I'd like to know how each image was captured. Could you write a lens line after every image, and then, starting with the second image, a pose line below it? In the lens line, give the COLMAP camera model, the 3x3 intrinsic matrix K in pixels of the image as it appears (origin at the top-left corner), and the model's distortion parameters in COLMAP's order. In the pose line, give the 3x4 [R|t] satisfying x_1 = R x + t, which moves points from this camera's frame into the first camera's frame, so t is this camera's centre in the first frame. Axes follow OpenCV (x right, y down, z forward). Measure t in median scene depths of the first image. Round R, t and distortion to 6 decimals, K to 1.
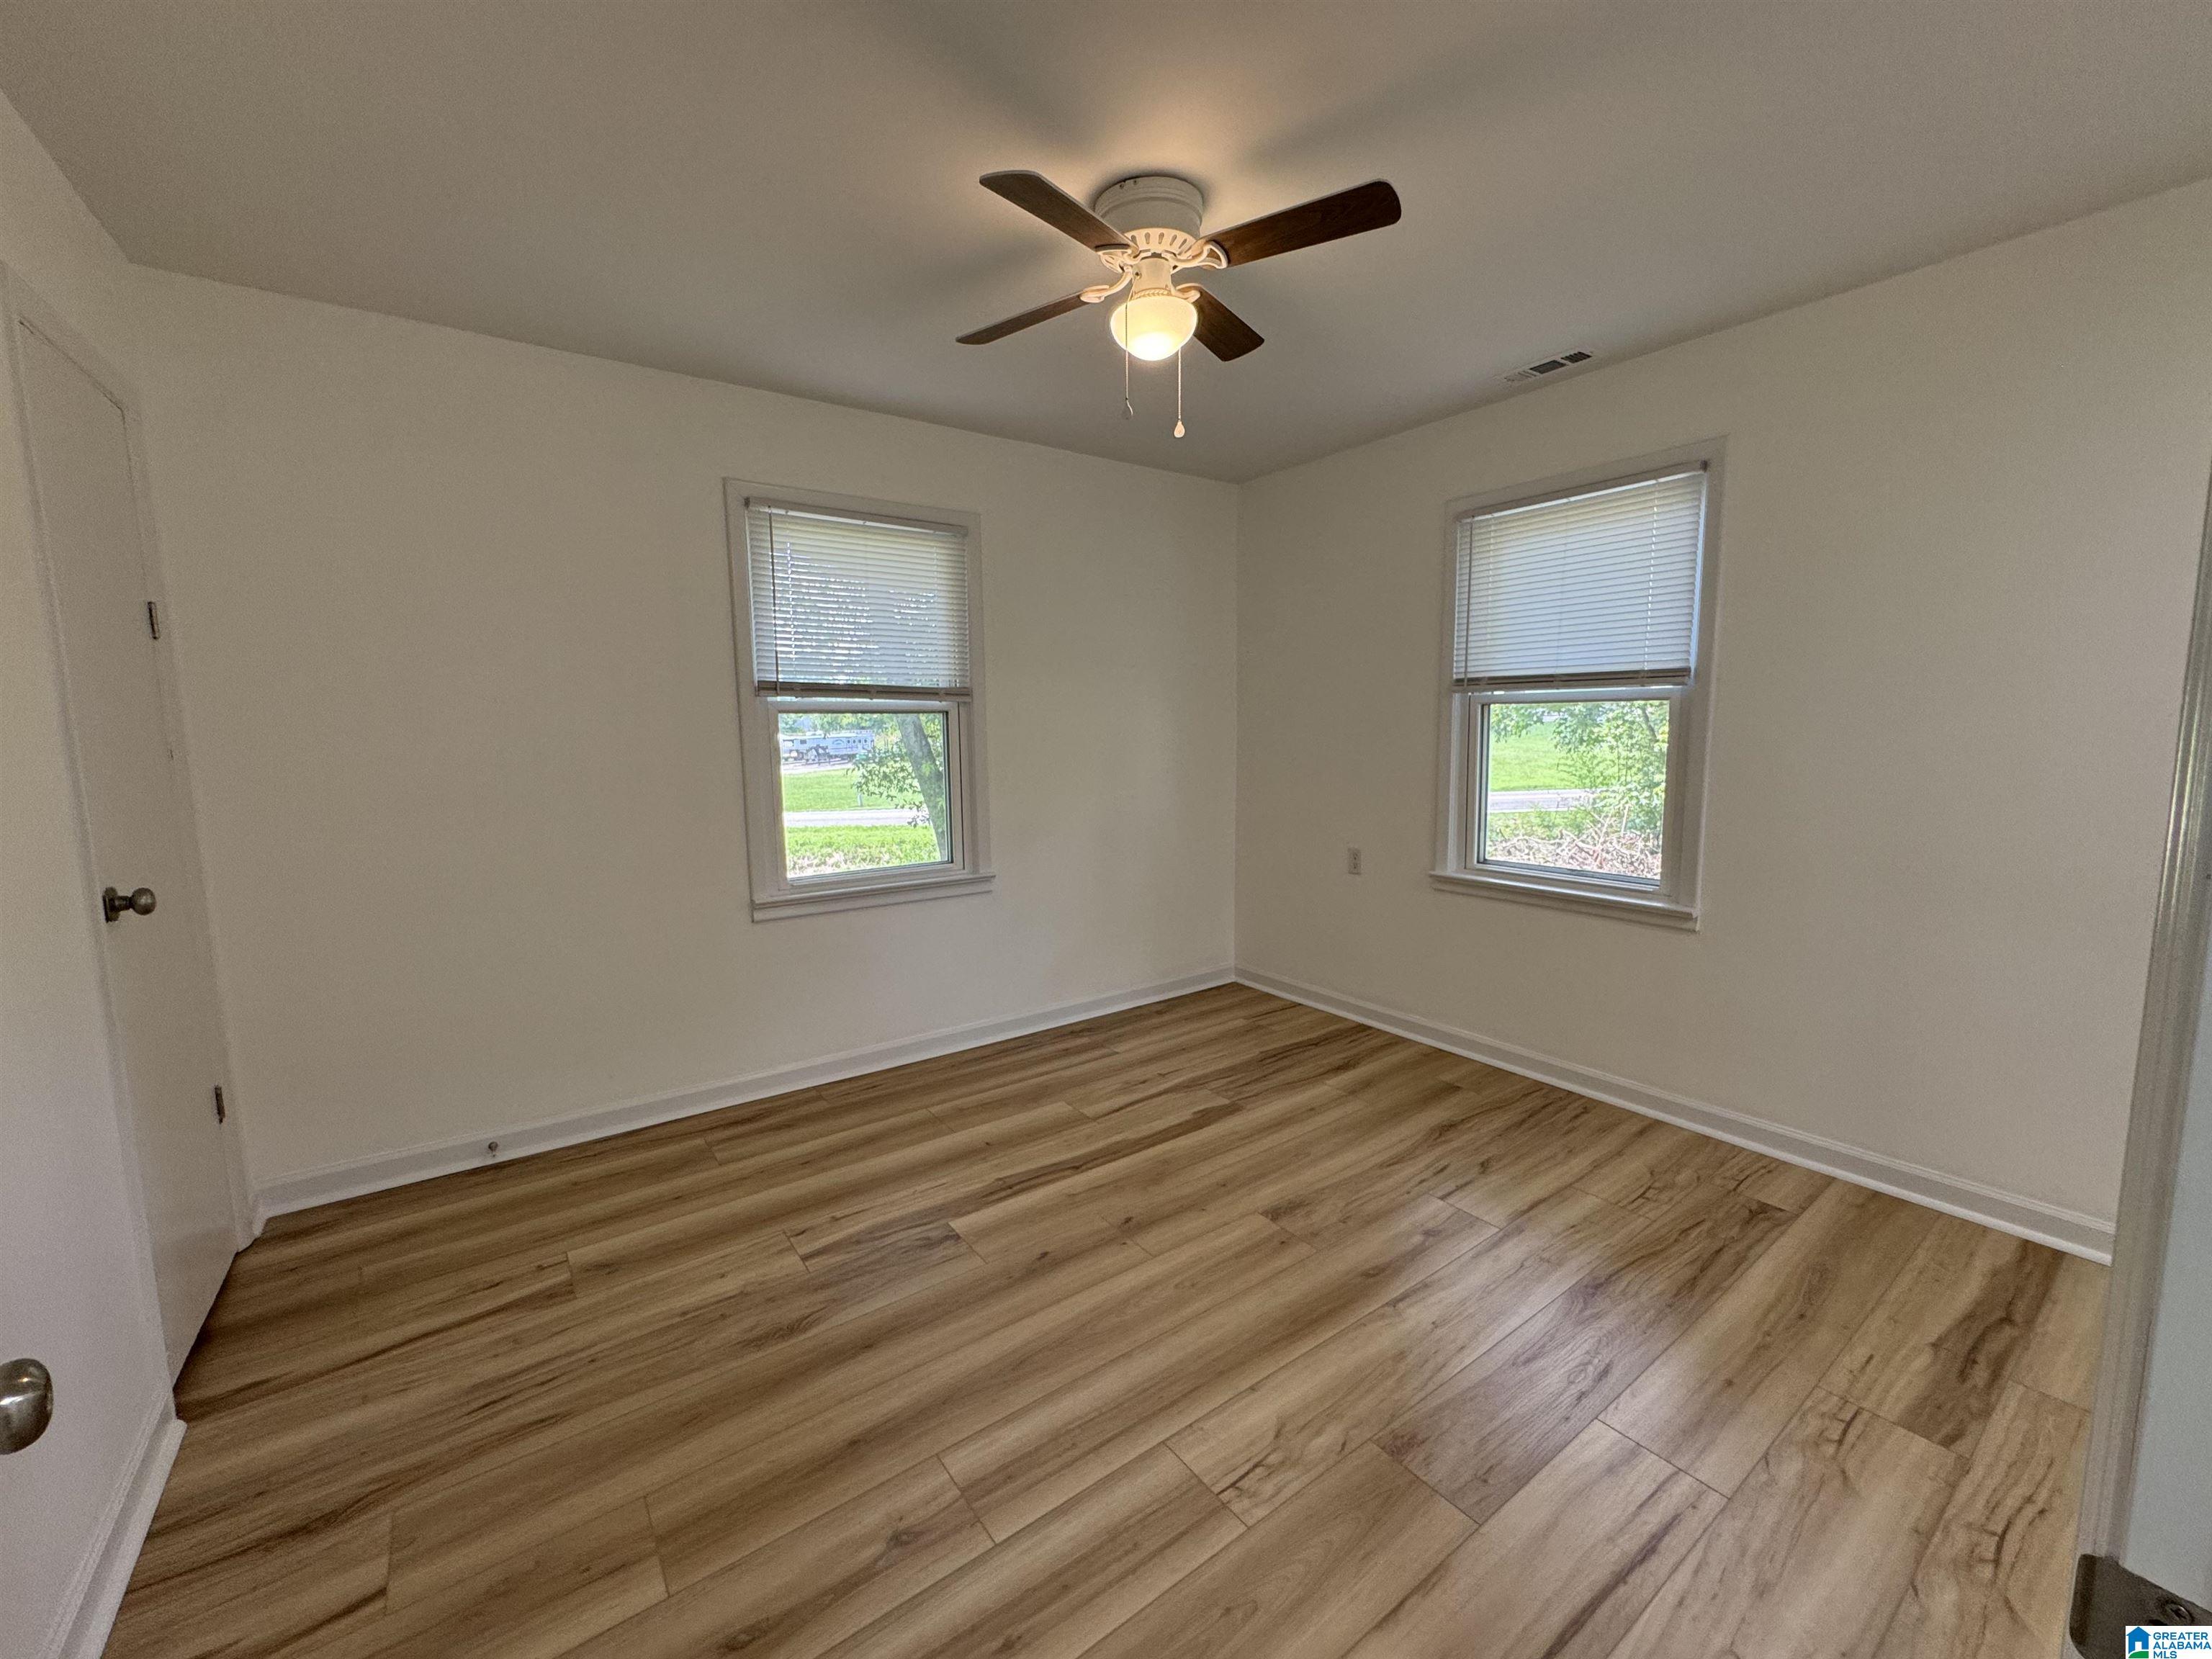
lens RADIAL K [[891.9, 0, 1106.0], [0, 891.9, 829.5], [0, 0, 1]] dist [-0.002606, 0.000170]
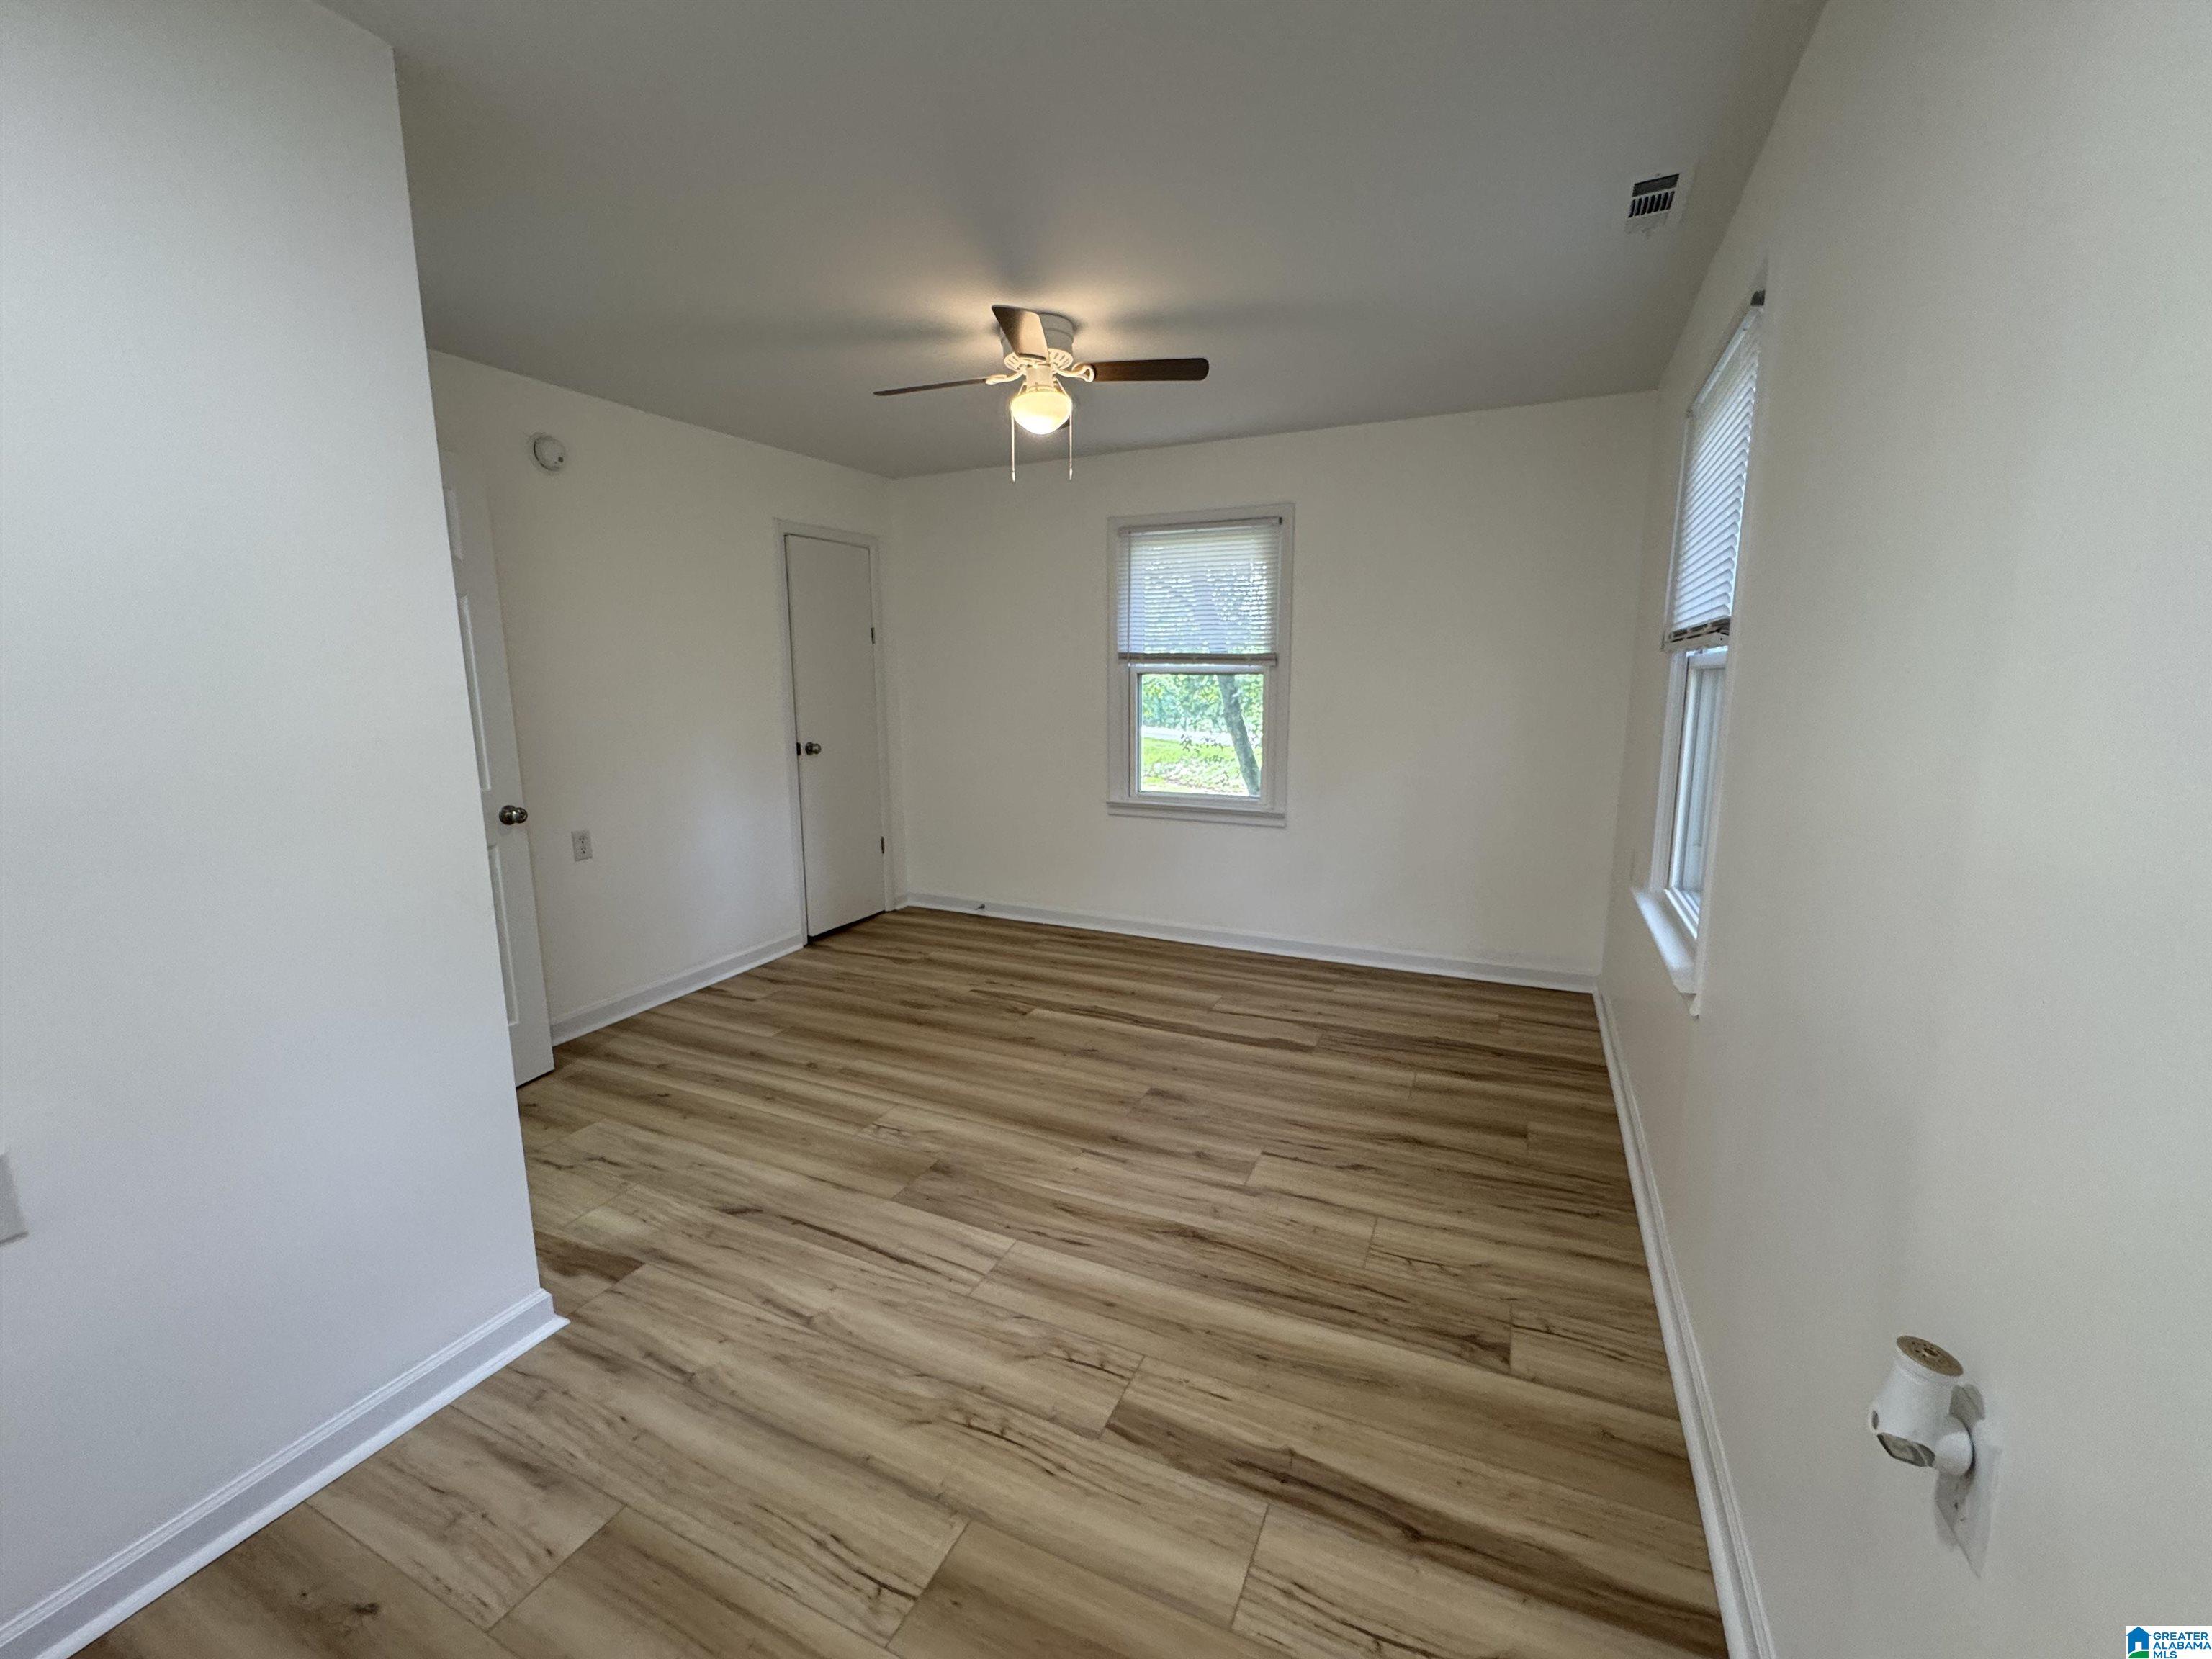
lens RADIAL K [[891.9, 0, 1106.0], [0, 891.9, 829.5], [0, 0, 1]] dist [-0.002606, 0.000170]
pose [[0.485236, 0.157057, -0.860162, 1.087035], [-0.107743, 0.986979, 0.119433, -0.060091], [0.867720, 0.034723, 0.495840, 0.302465]]
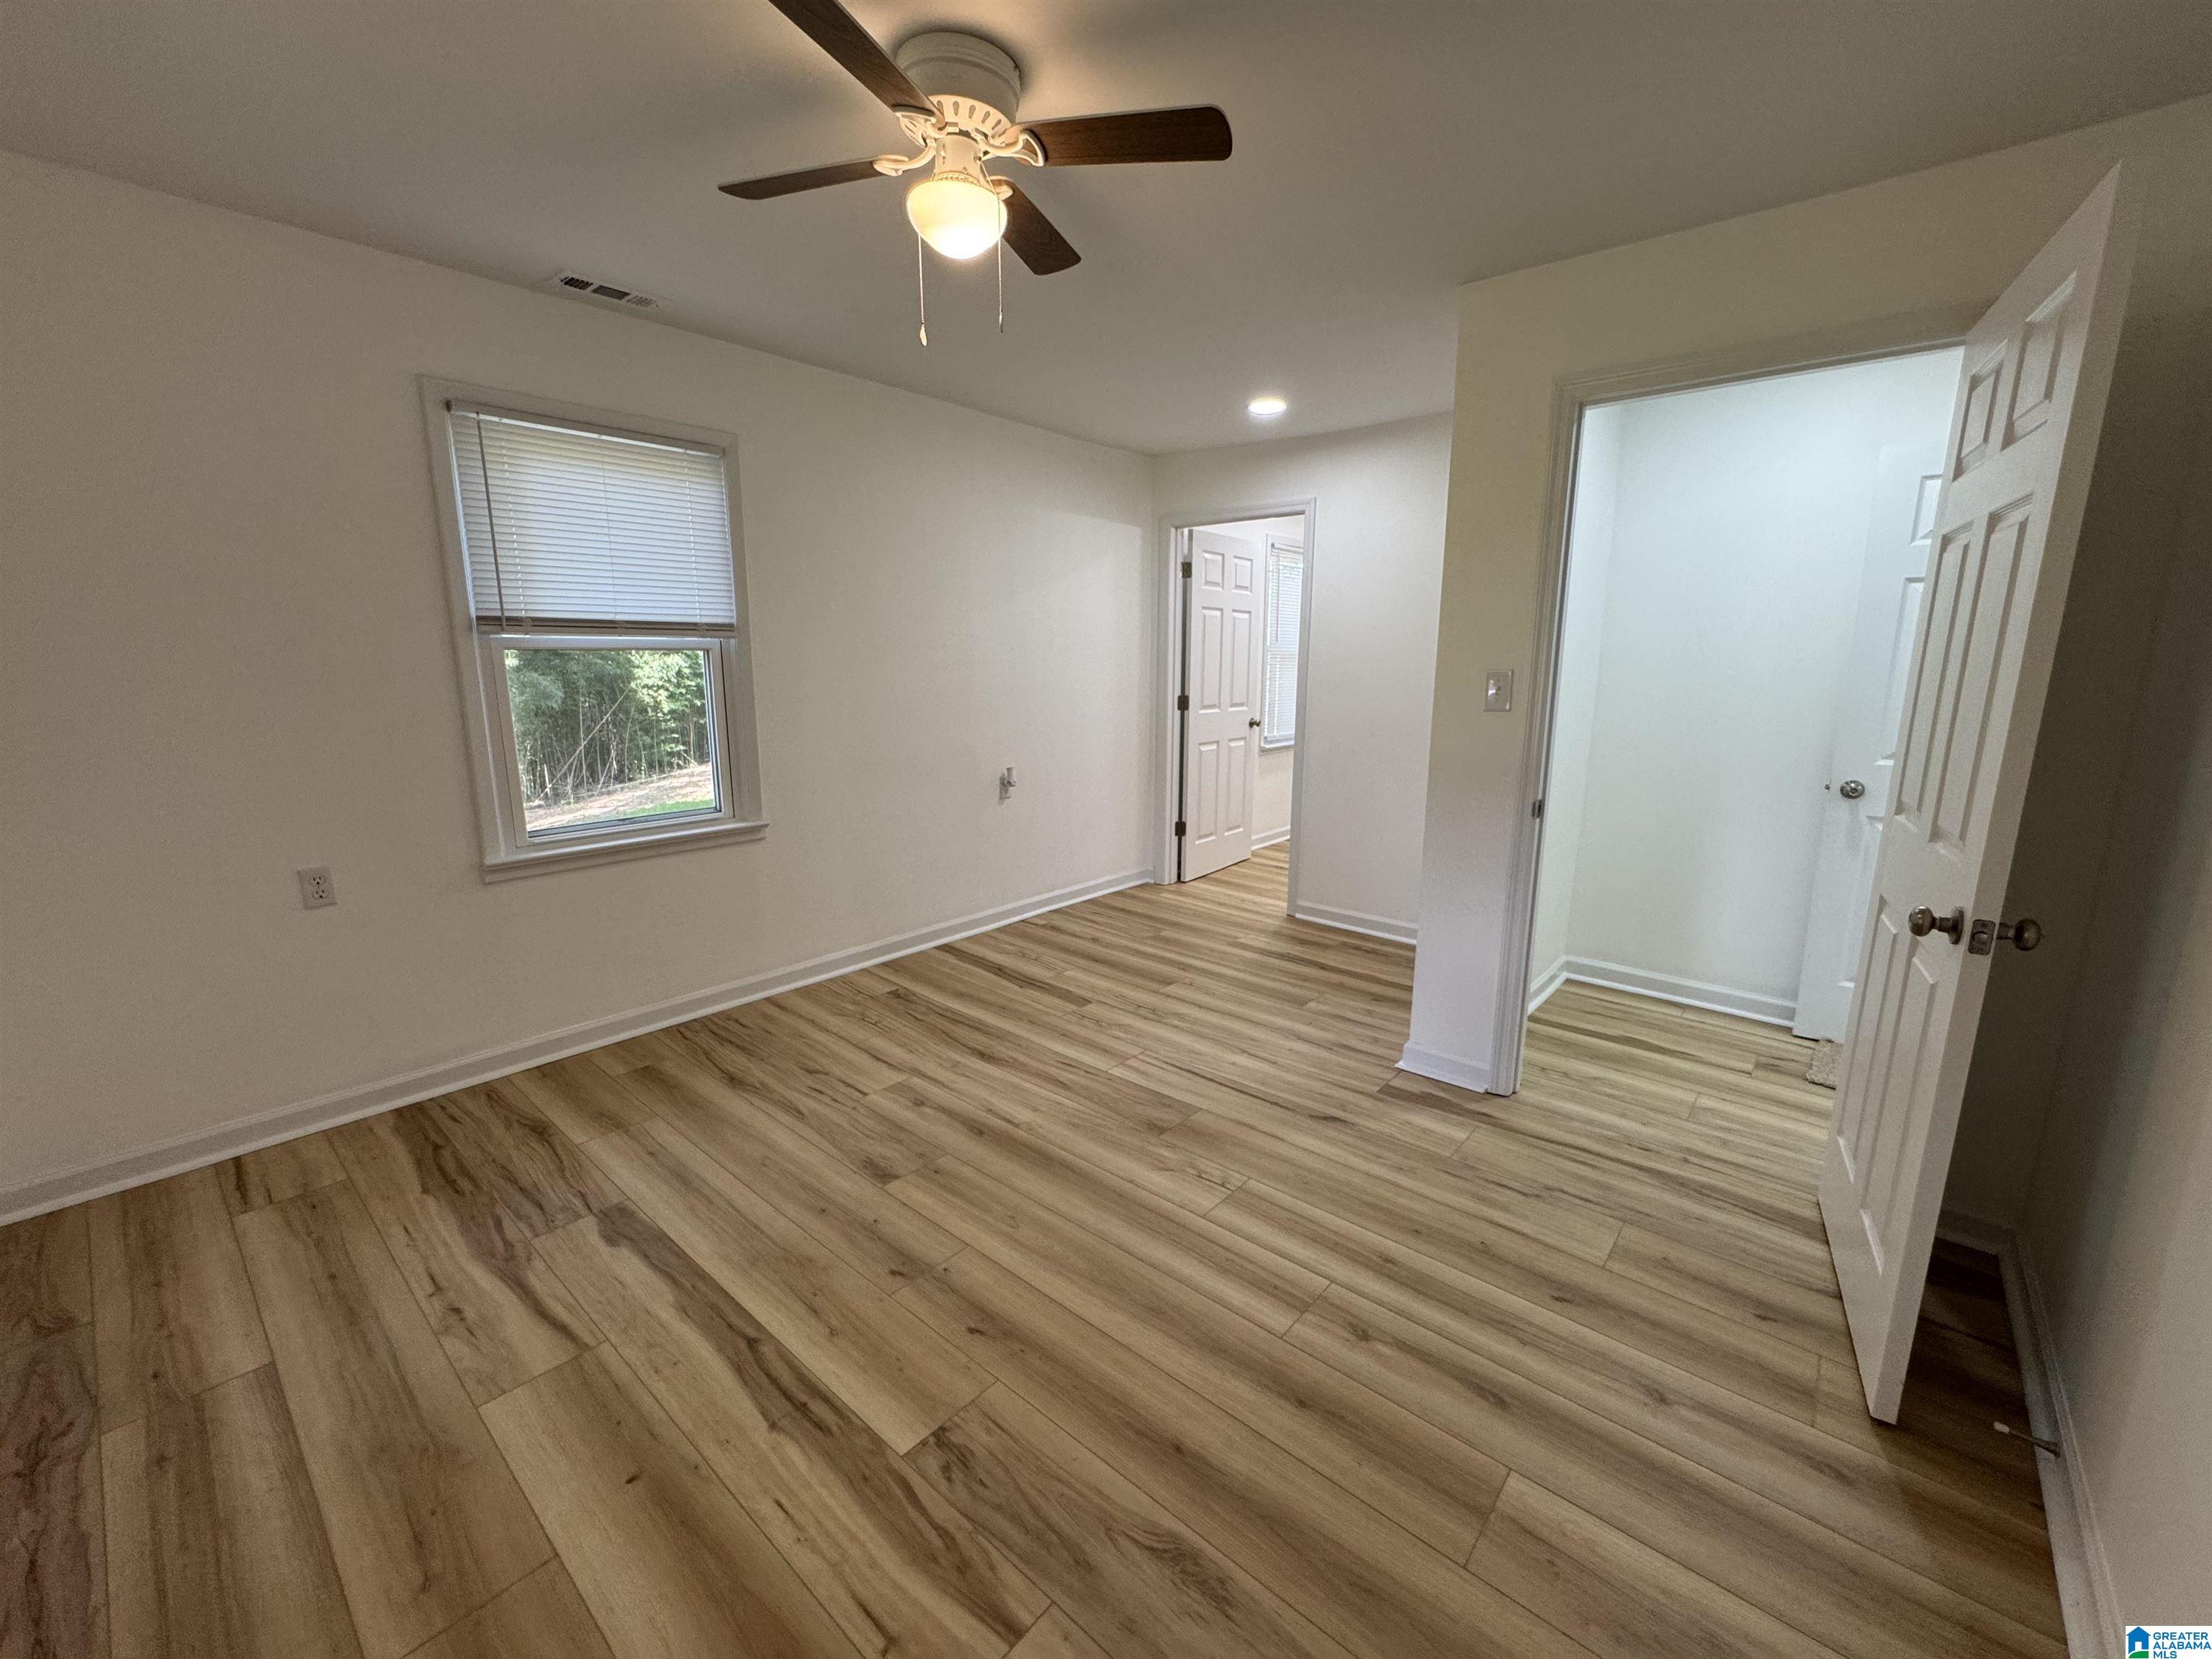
lens RADIAL K [[891.9, 0, 1106.0], [0, 891.9, 829.5], [0, 0, 1]] dist [-0.002606, 0.000170]
pose [[-0.224712, -0.175078, 0.958568, -0.696691], [0.119880, 0.971286, 0.205504, -0.105823], [-0.967023, 0.161092, -0.197271, 0.847702]]
